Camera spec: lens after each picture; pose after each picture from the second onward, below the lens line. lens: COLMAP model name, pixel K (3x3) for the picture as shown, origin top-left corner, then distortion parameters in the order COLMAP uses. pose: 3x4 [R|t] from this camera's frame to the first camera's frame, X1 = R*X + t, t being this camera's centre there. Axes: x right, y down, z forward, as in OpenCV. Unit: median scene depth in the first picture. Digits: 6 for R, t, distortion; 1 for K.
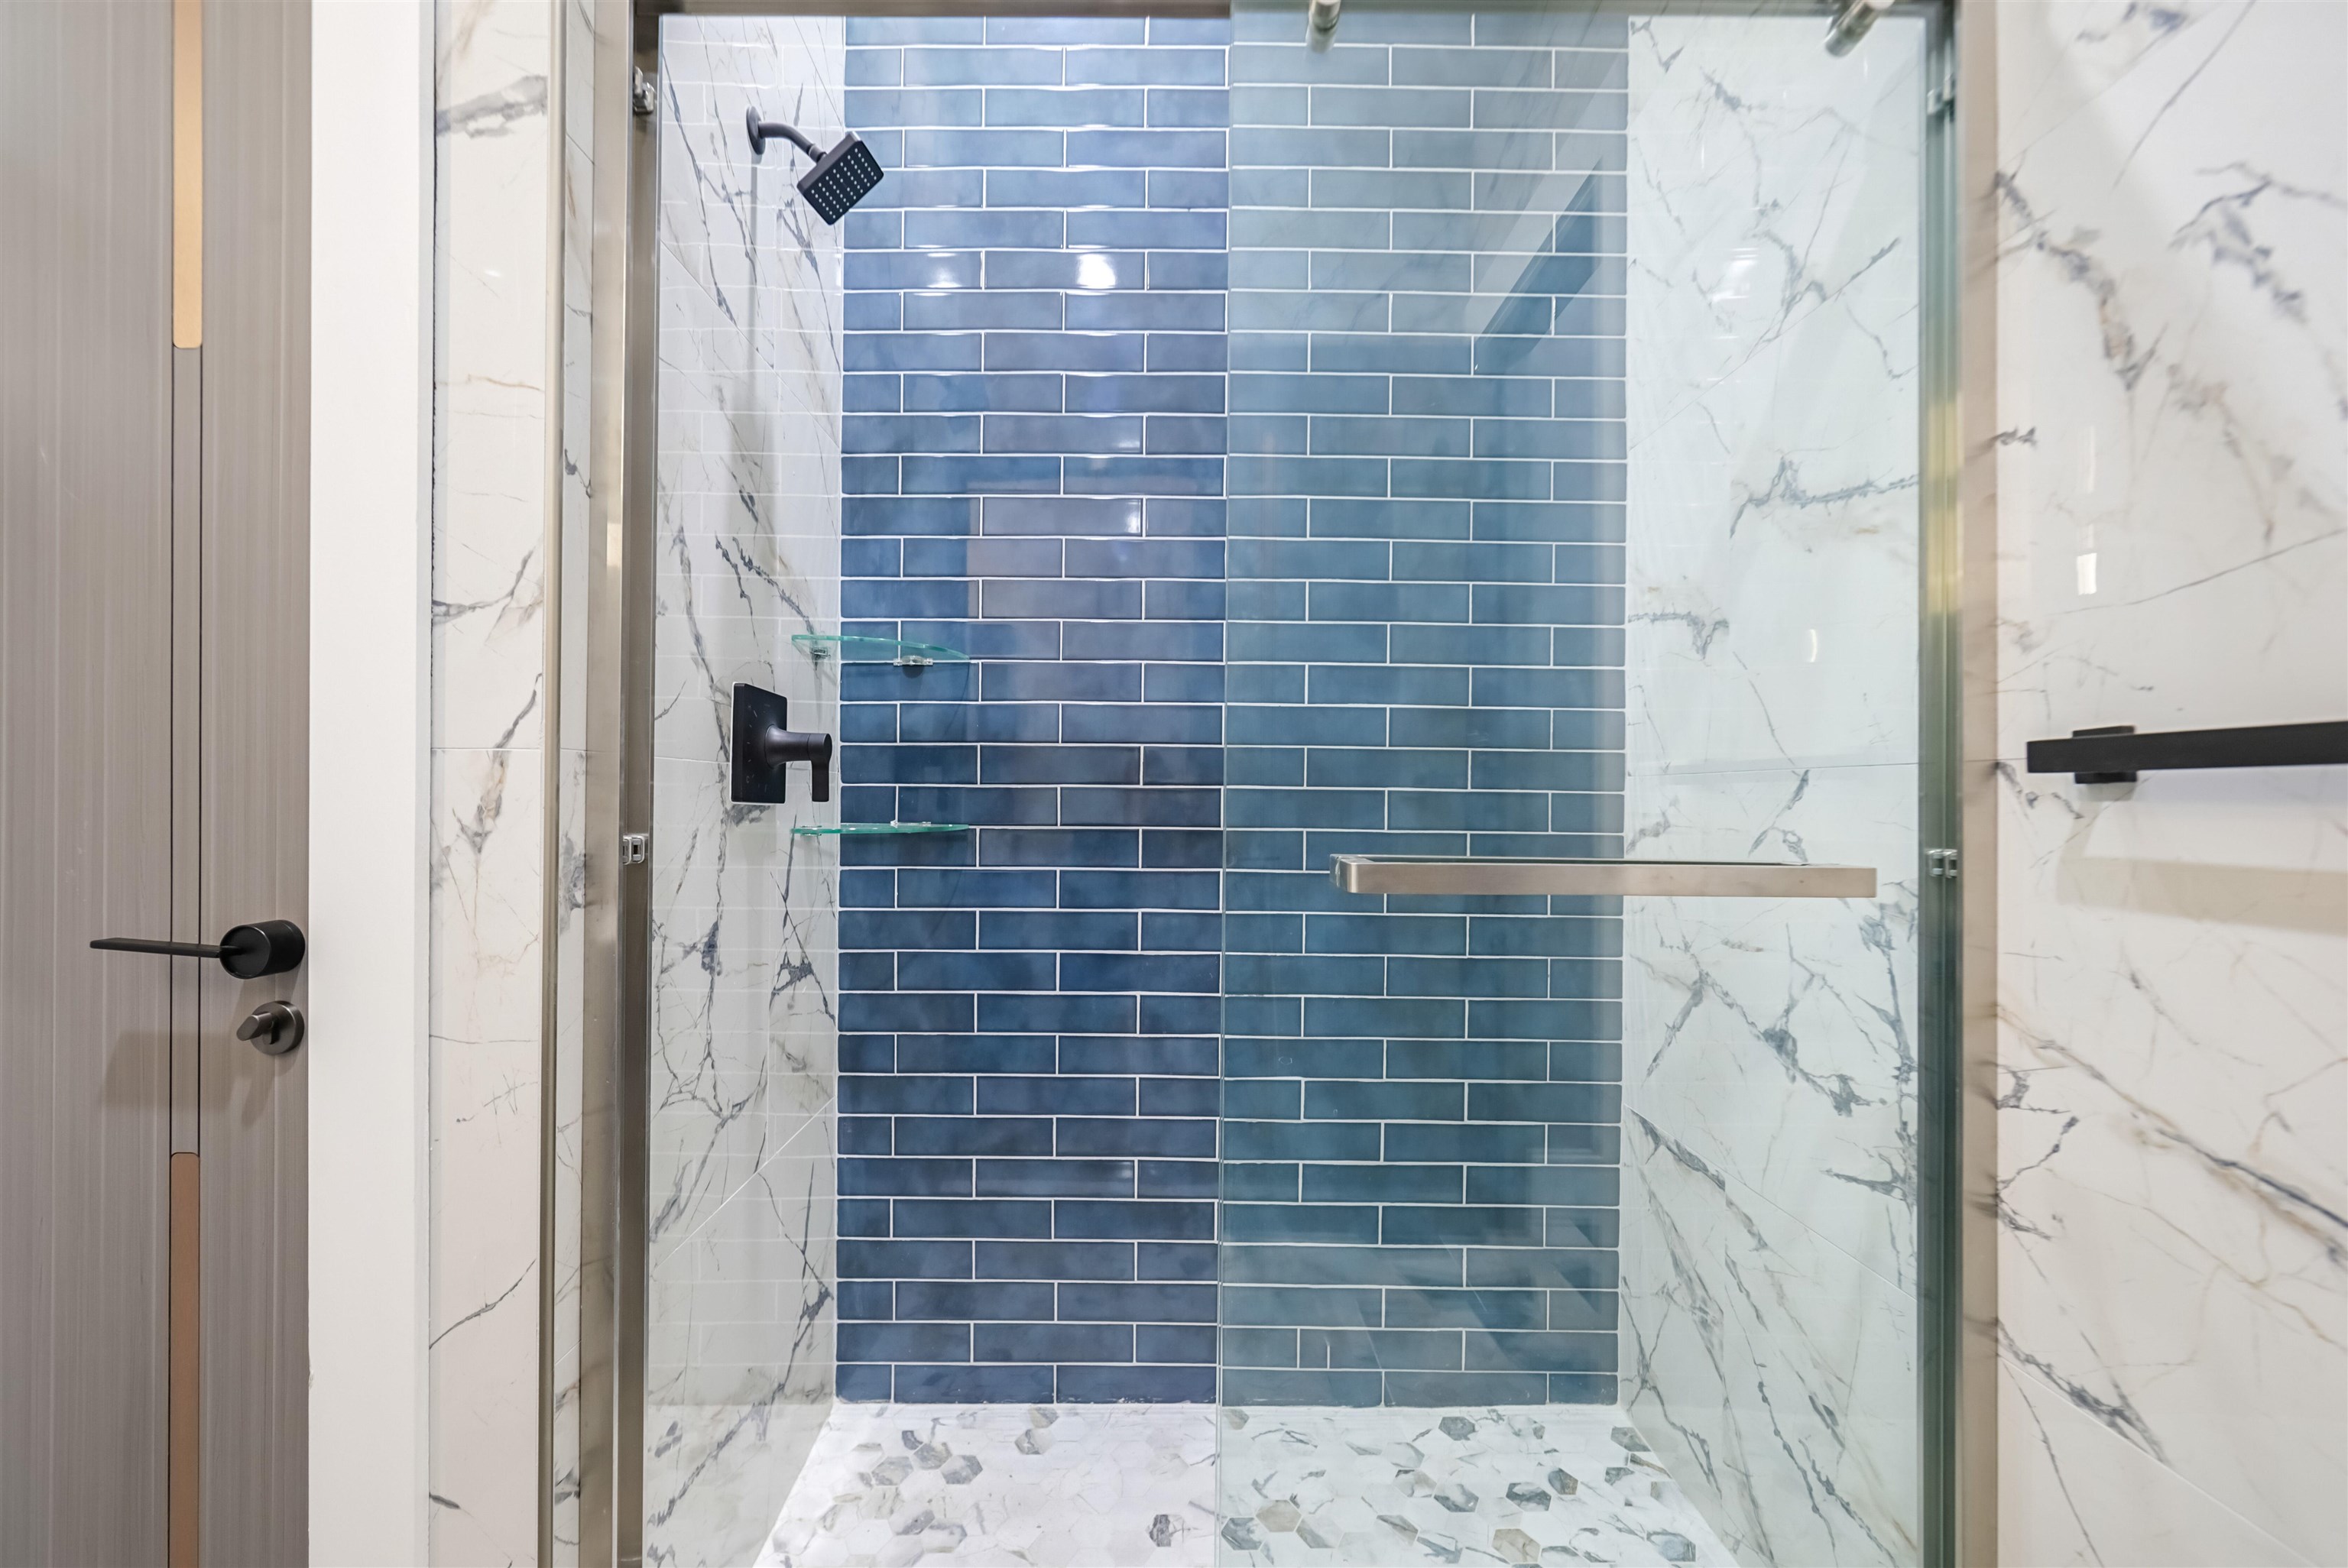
lens RADIAL K [[973.9, 0, 1177.2], [0, 973.9, 794.5], [0, 0, 1]] dist [-0.012063, 0.000498]
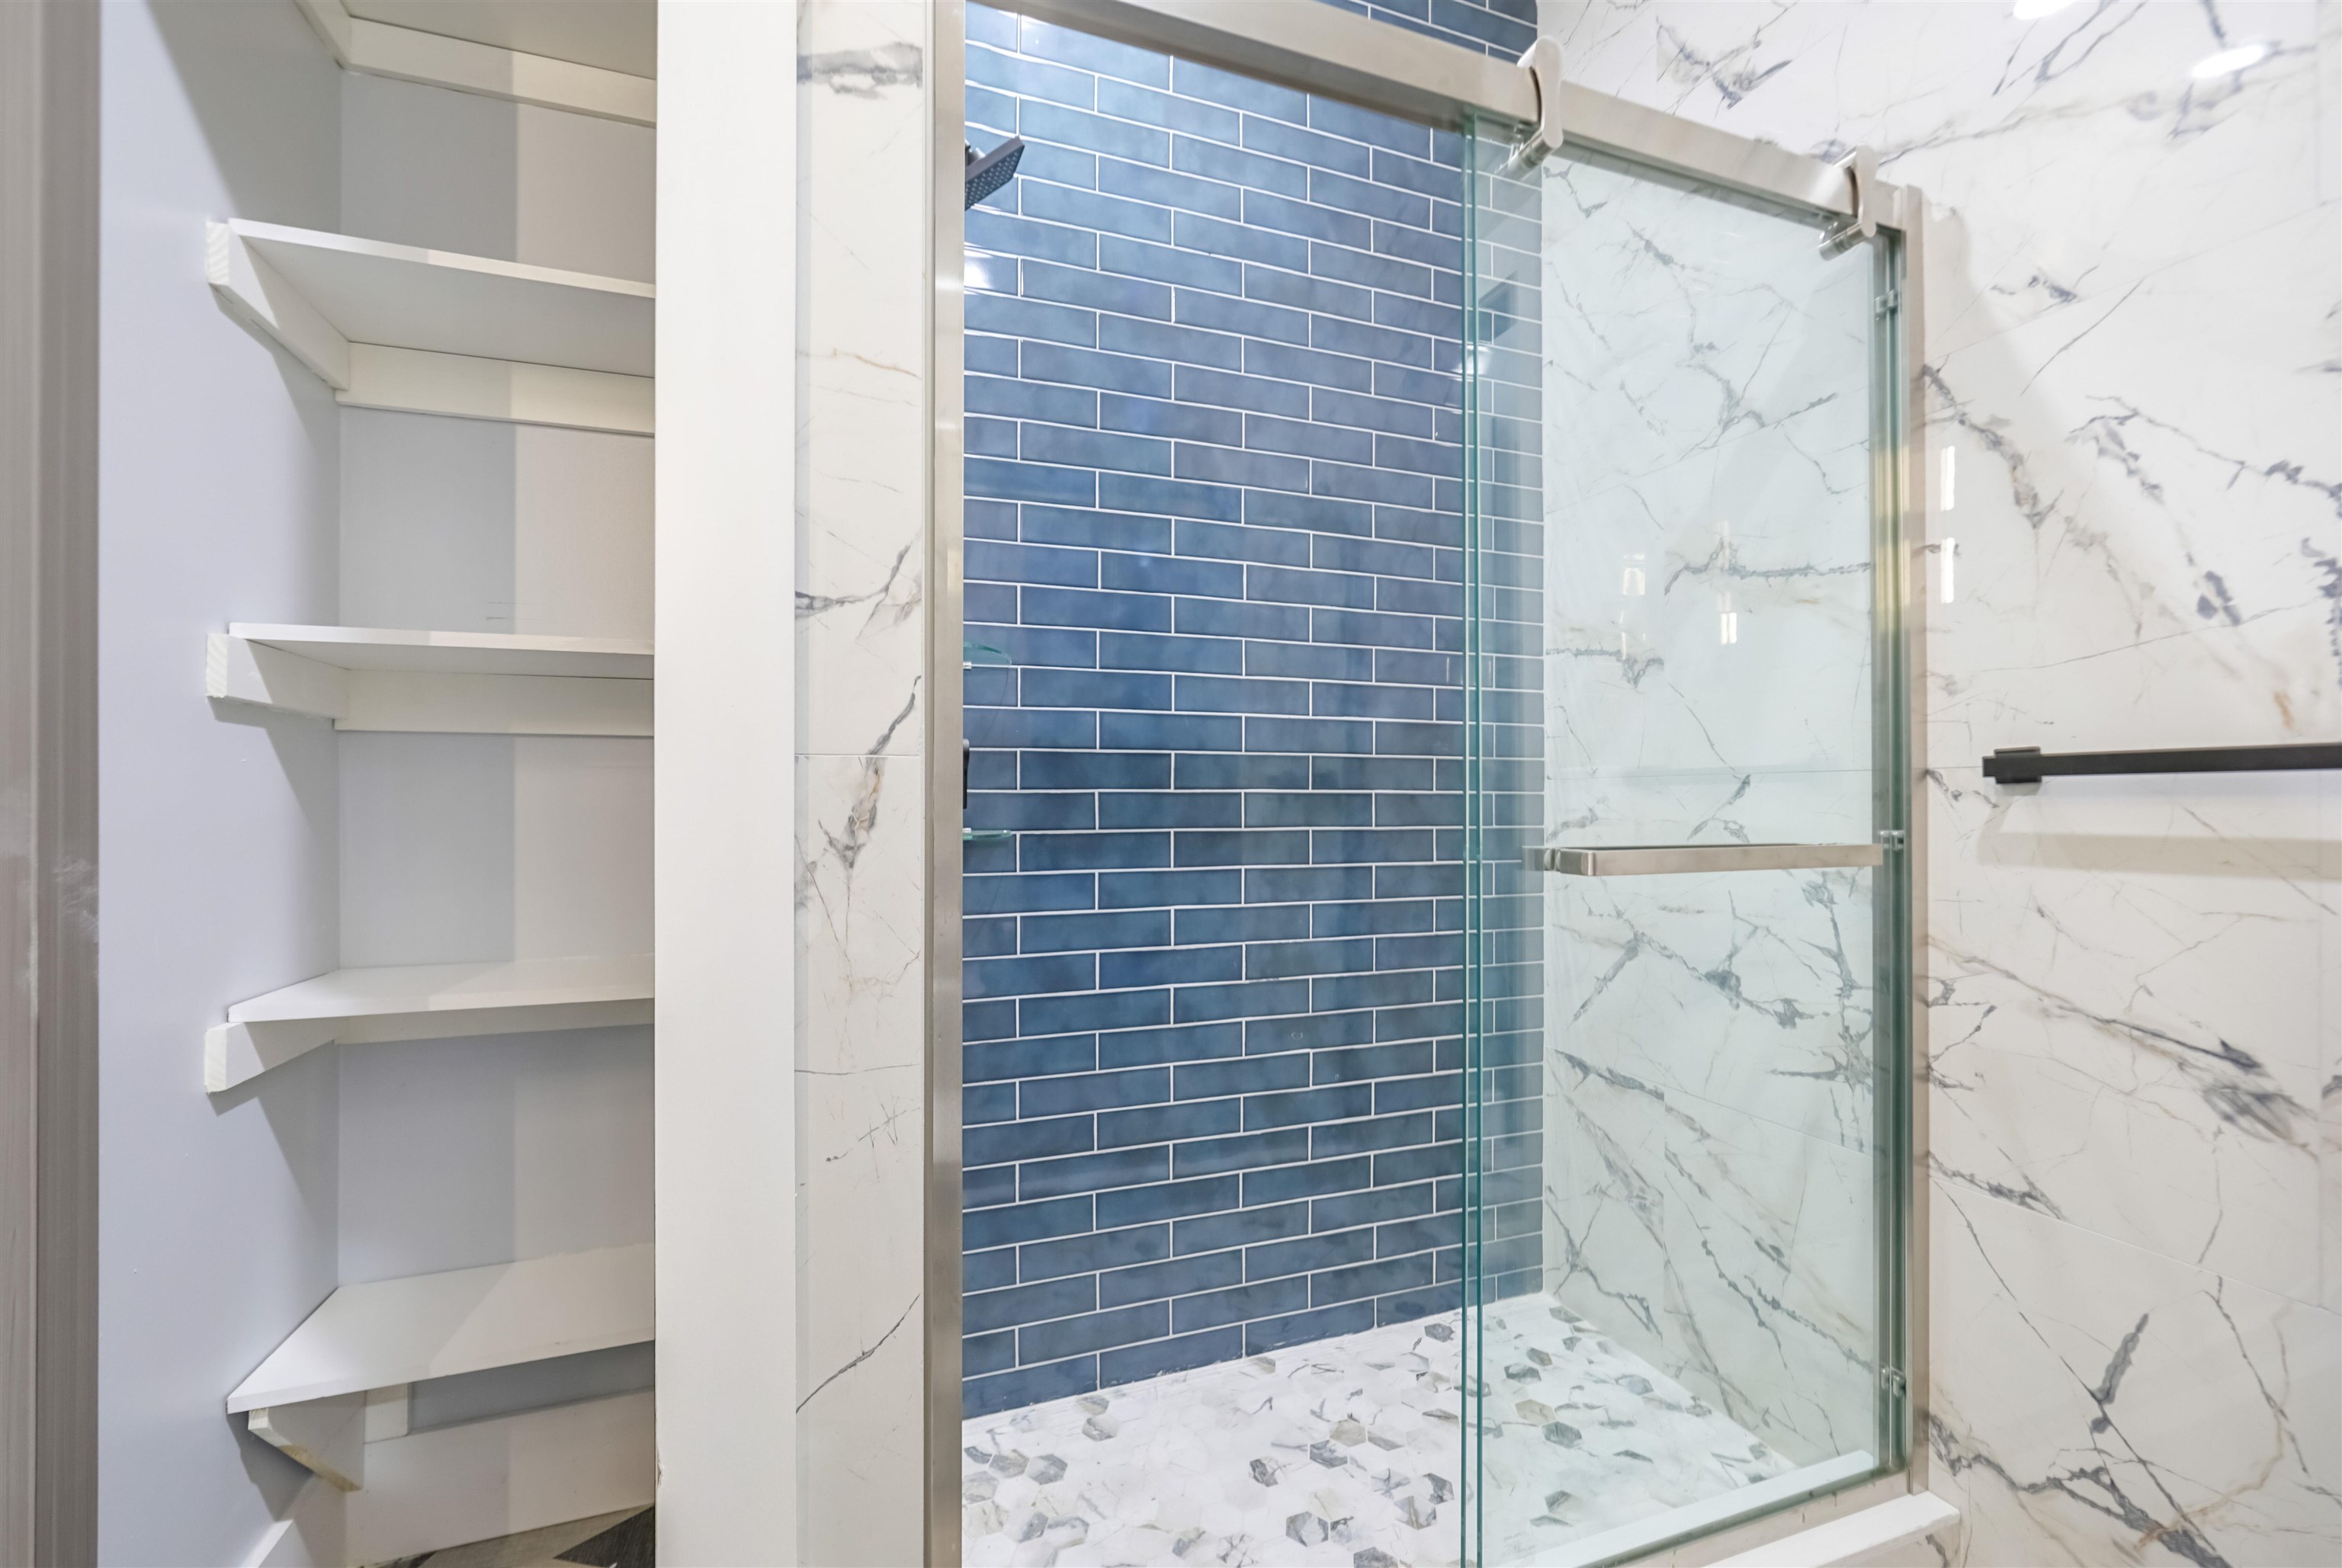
lens RADIAL K [[957.2, 0, 1178.9], [0, 957.2, 798.0], [0, 0, 1]] dist [-0.013565, -0.000204]
pose [[0.941275, -0.009847, 0.337498, -0.471174], [0.009656, 0.999951, 0.002245, -0.003349], [-0.337504, 0.001146, 0.941323, 0.021857]]
